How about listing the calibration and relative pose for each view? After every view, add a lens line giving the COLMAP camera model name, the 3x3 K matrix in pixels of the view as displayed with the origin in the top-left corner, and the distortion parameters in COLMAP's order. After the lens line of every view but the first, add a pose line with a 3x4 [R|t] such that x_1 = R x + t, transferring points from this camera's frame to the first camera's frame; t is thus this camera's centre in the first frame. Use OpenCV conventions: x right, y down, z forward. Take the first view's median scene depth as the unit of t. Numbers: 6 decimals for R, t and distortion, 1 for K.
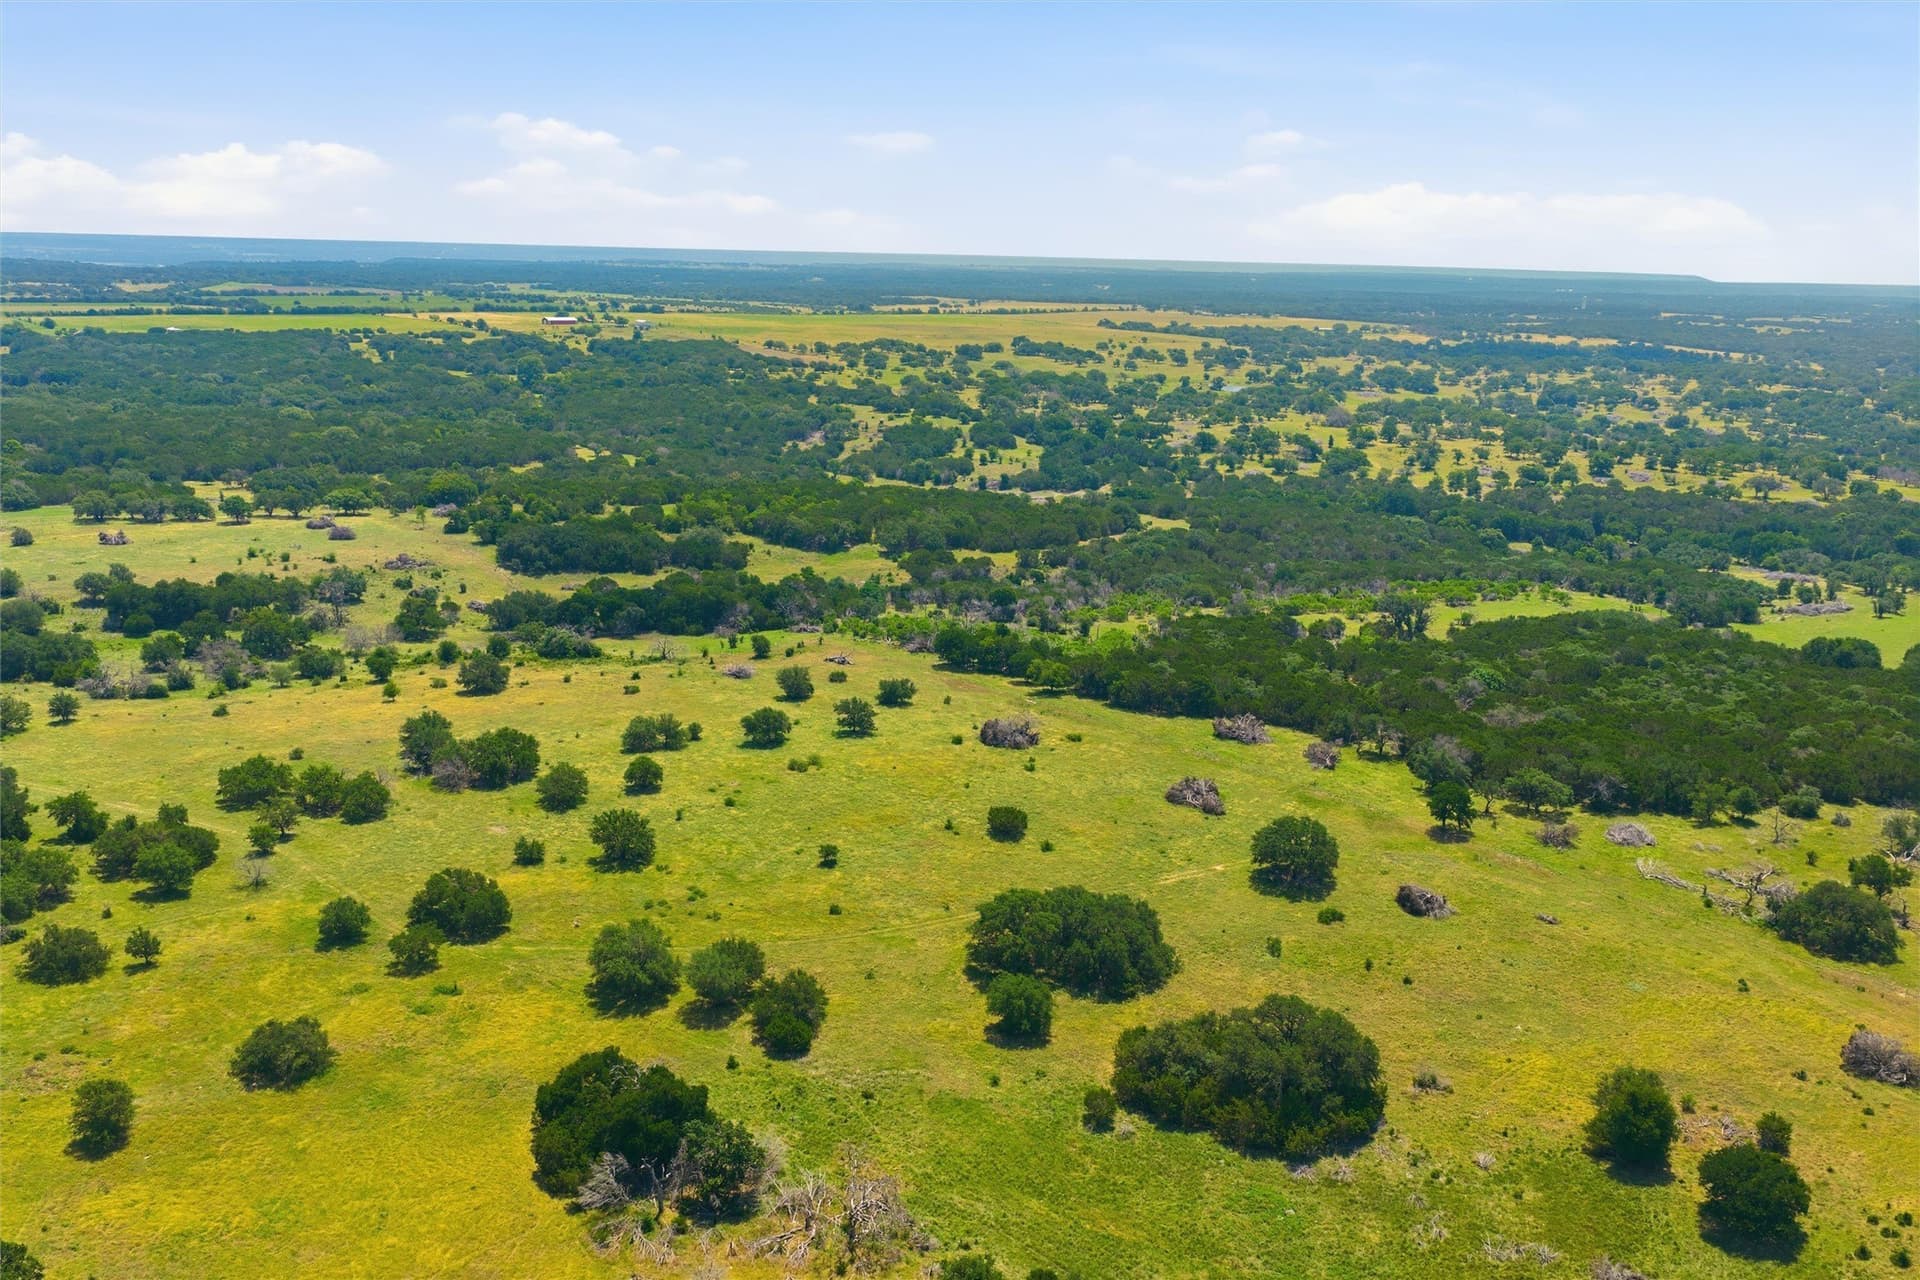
lens RADIAL K [[1592.0, 0, 963.5], [0, 1592.0, 653.3], [0, 0, 1]] dist [0.036736, -0.059436]
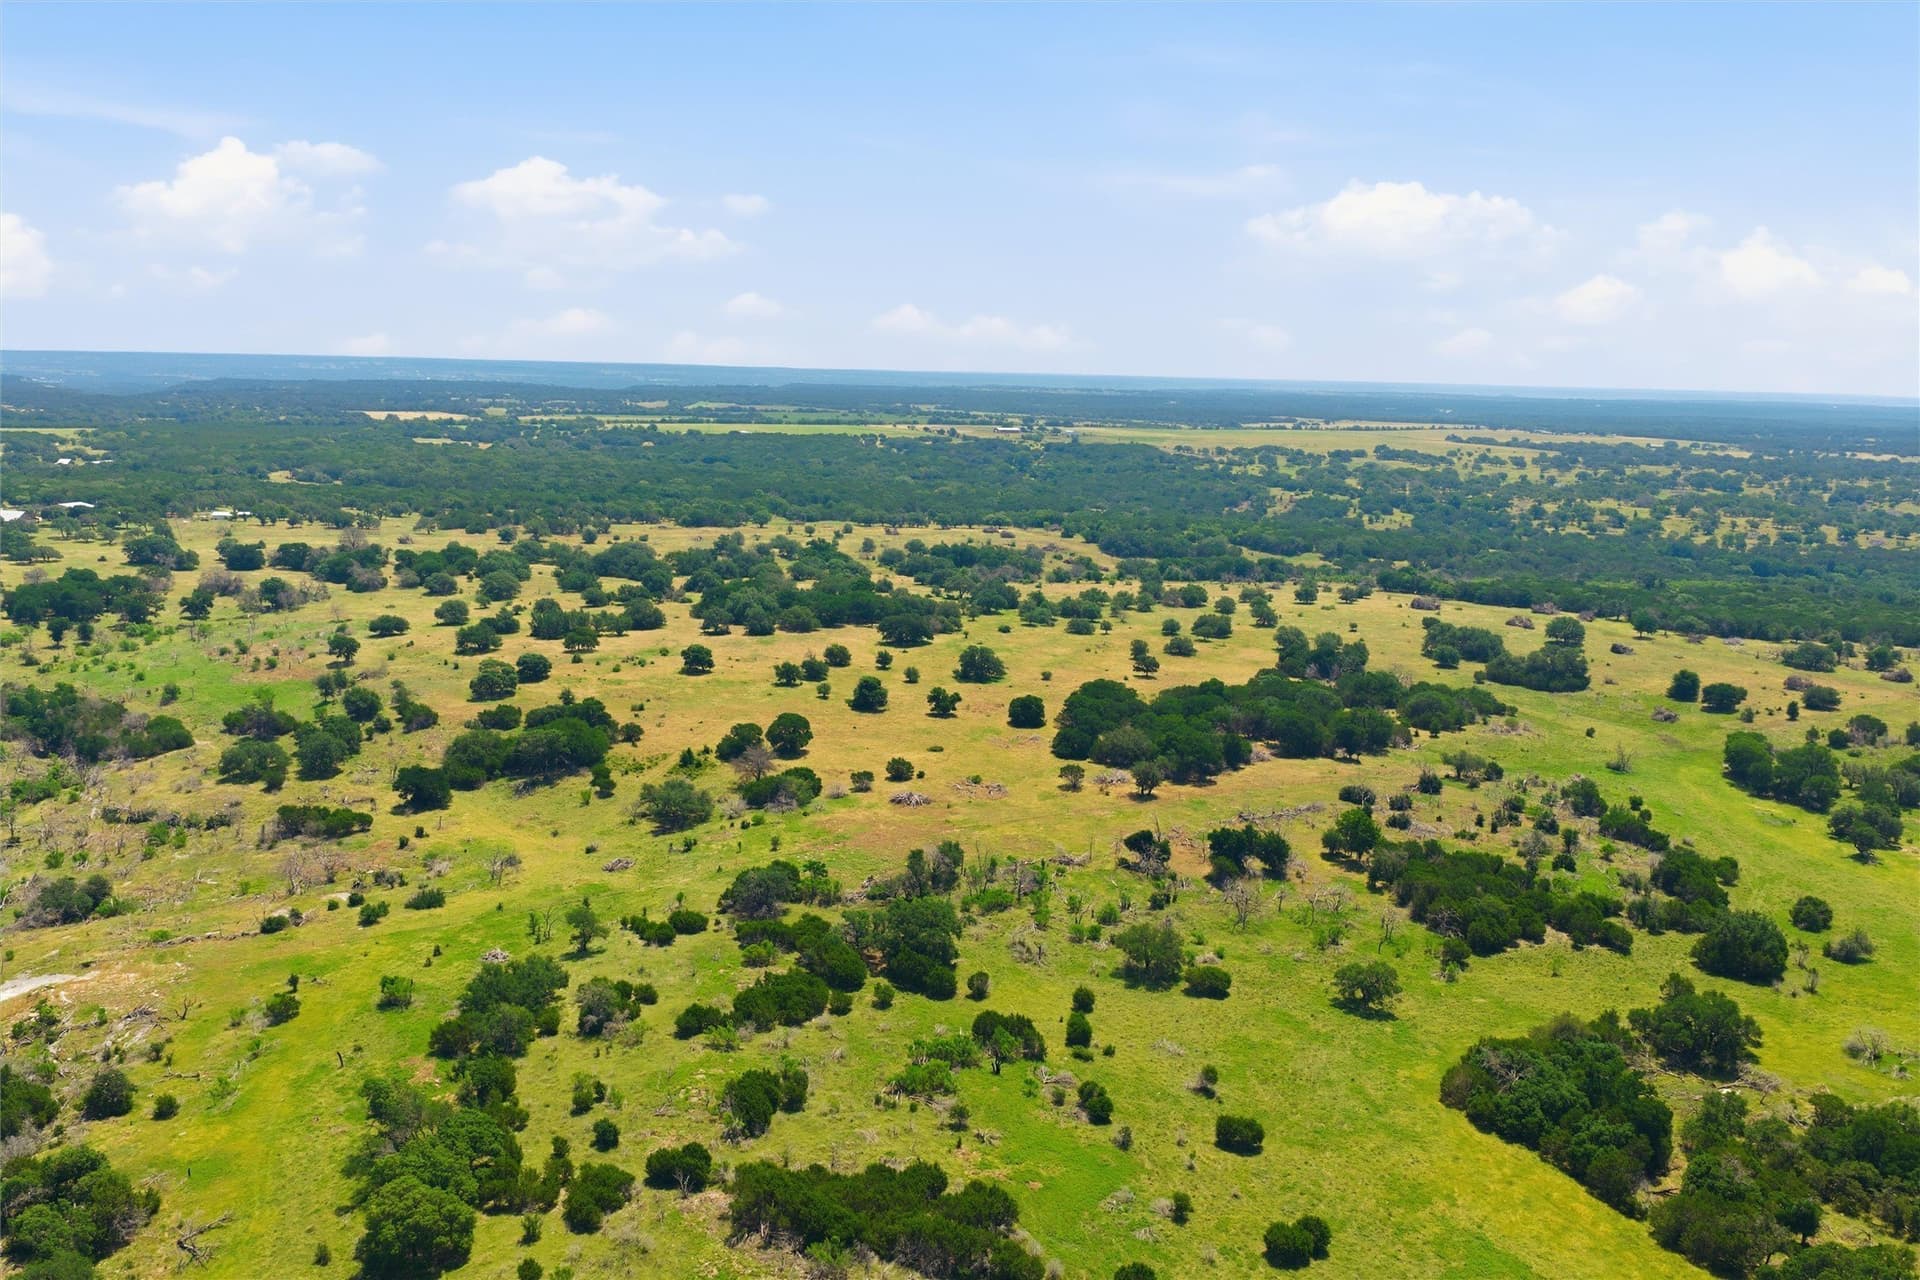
lens RADIAL K [[1592.0, 0, 959.7], [0, 1592.0, 635.5], [0, 0, 1]] dist [0.036736, -0.059436]
pose [[0.979236, 0.035593, -0.199575, -0.043736], [-0.052759, 0.995287, -0.081366, 0.086123], [0.195739, 0.090206, 0.976498, -0.333380]]
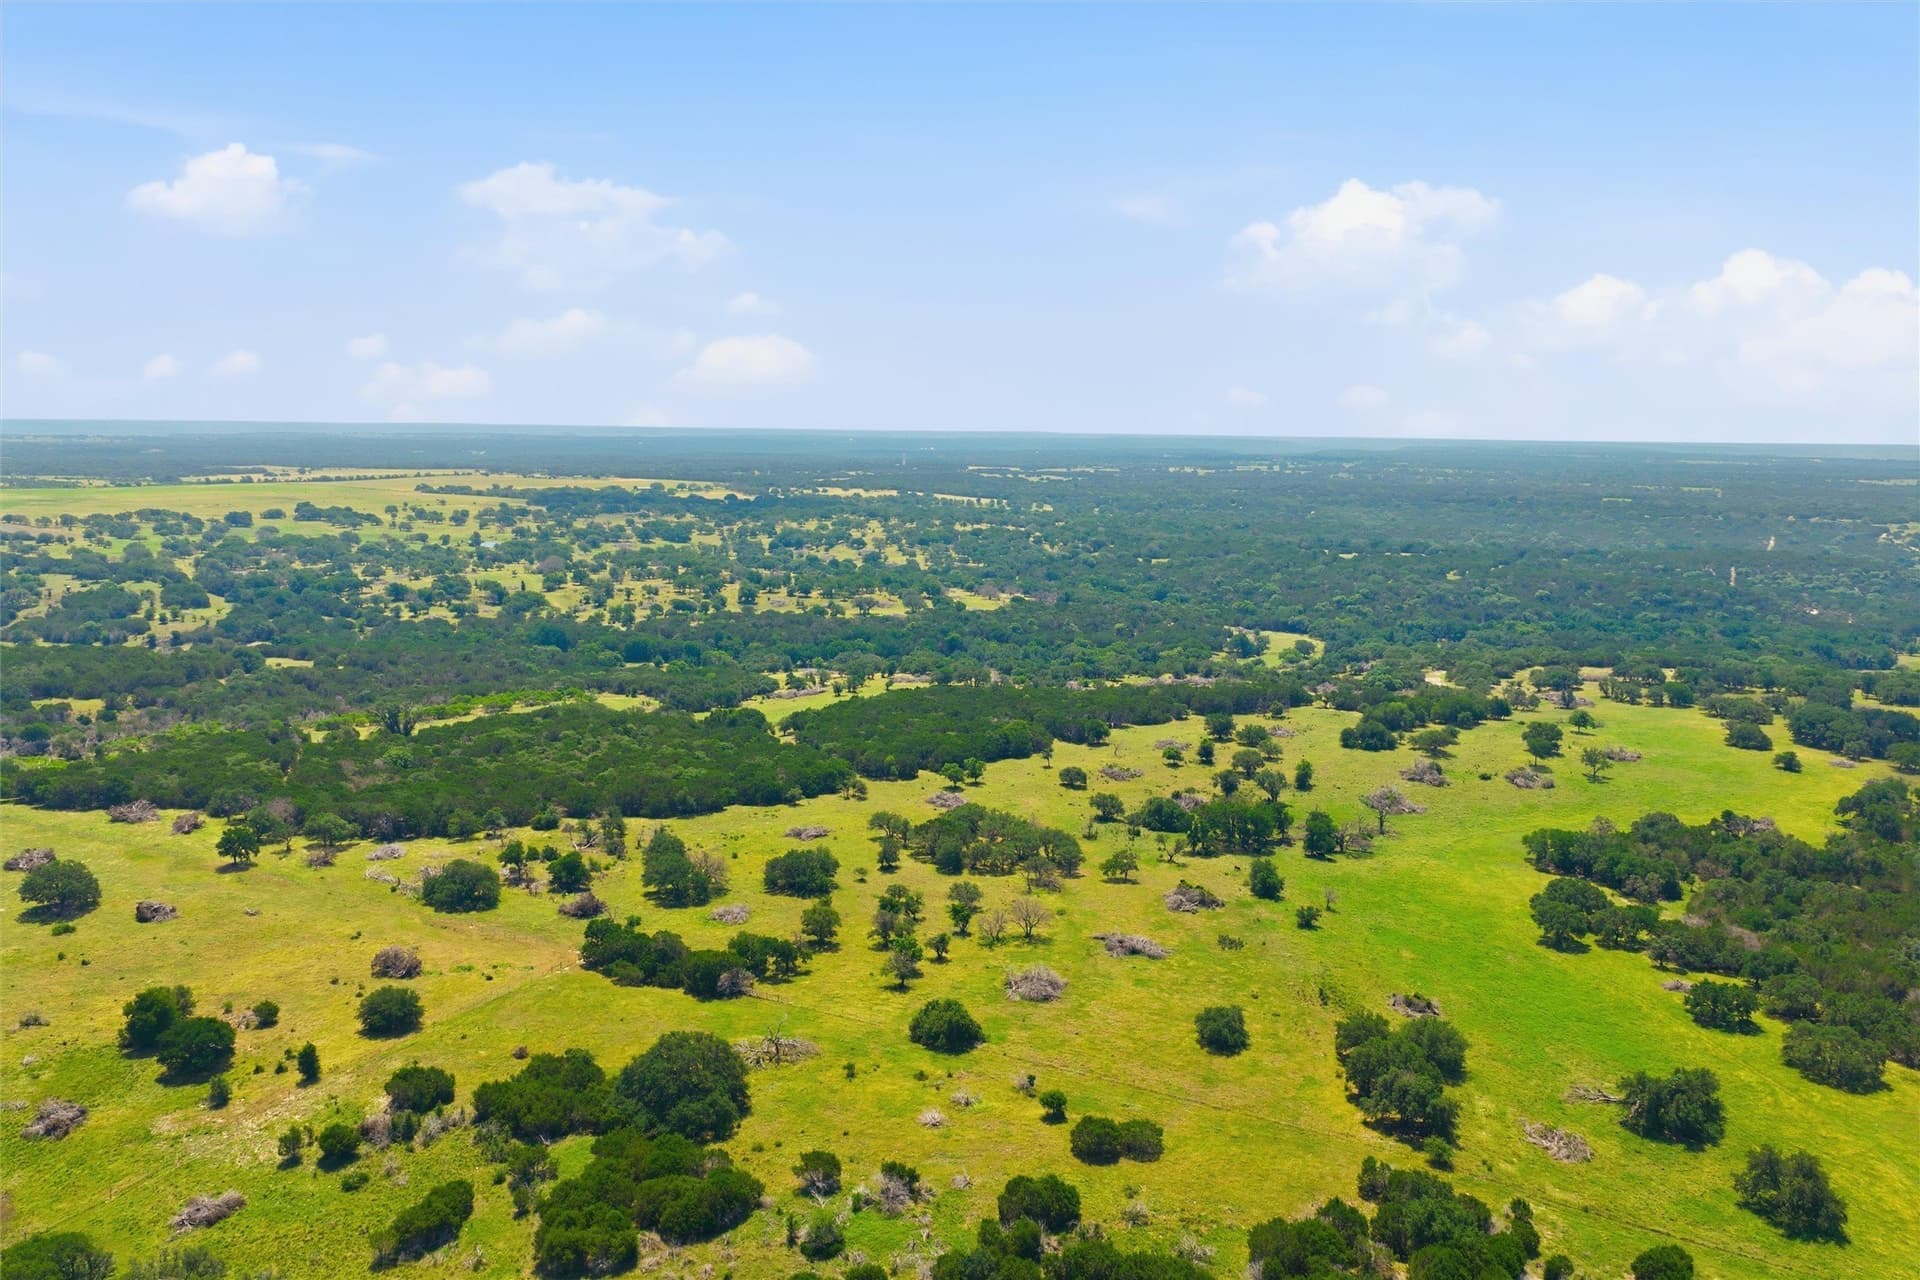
lens RADIAL K [[1592.0, 0, 972.4], [0, 1592.0, 646.2], [0, 0, 1]] dist [0.036736, -0.059436]
pose [[0.937218, -0.062119, 0.343167, 0.110561], [0.097081, 0.991585, -0.085642, 0.026950], [-0.334959, 0.113581, 0.935362, -0.109627]]
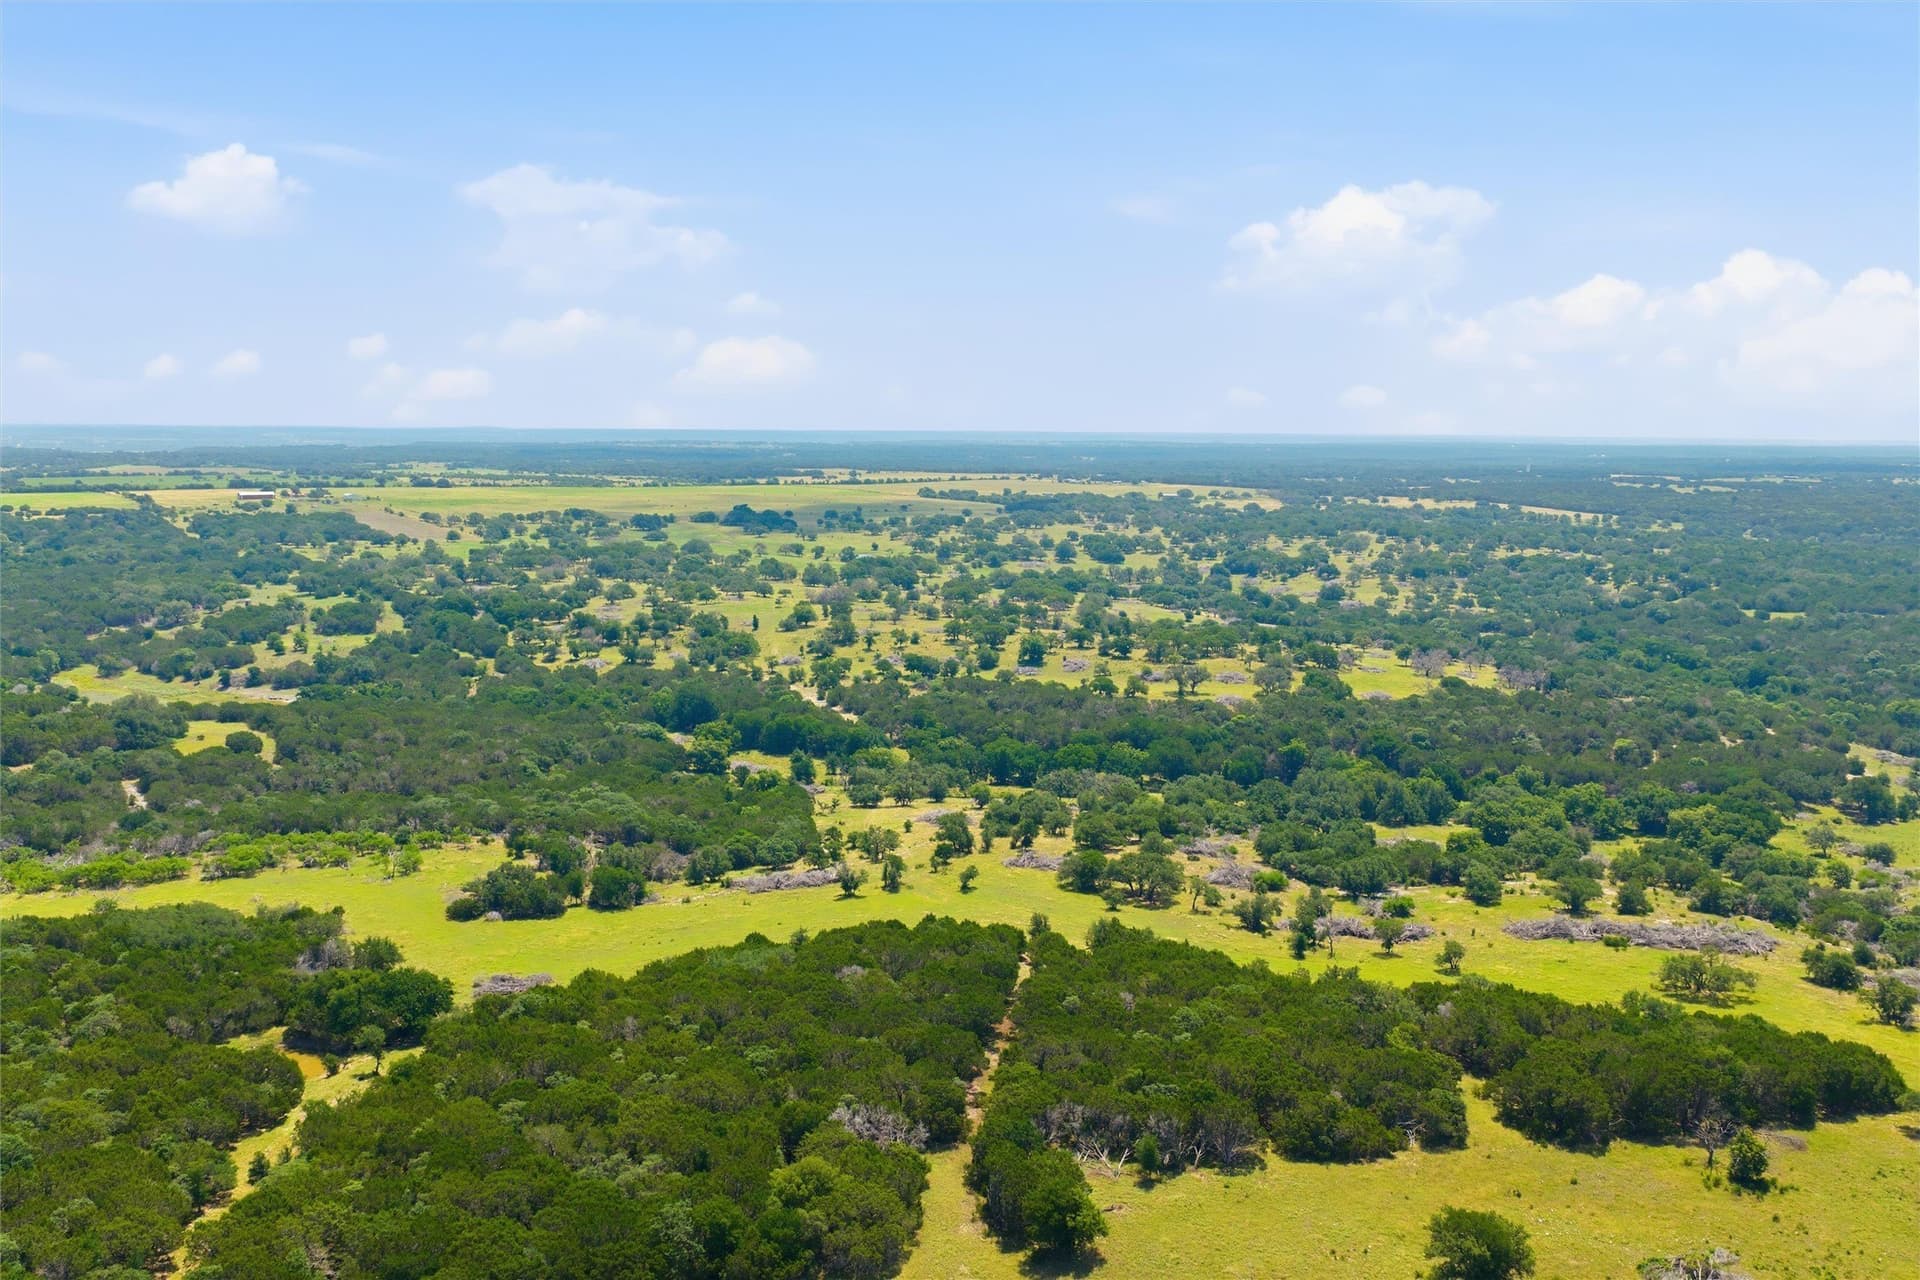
lens RADIAL K [[1592.0, 0, 968.8], [0, 1592.0, 640.5], [0, 0, 1]] dist [0.036736, -0.059436]
pose [[0.997944, -0.008317, -0.063555, 0.310038], [0.000919, 0.993299, -0.115570, -0.024180], [0.064091, 0.115274, 0.991264, 0.164536]]
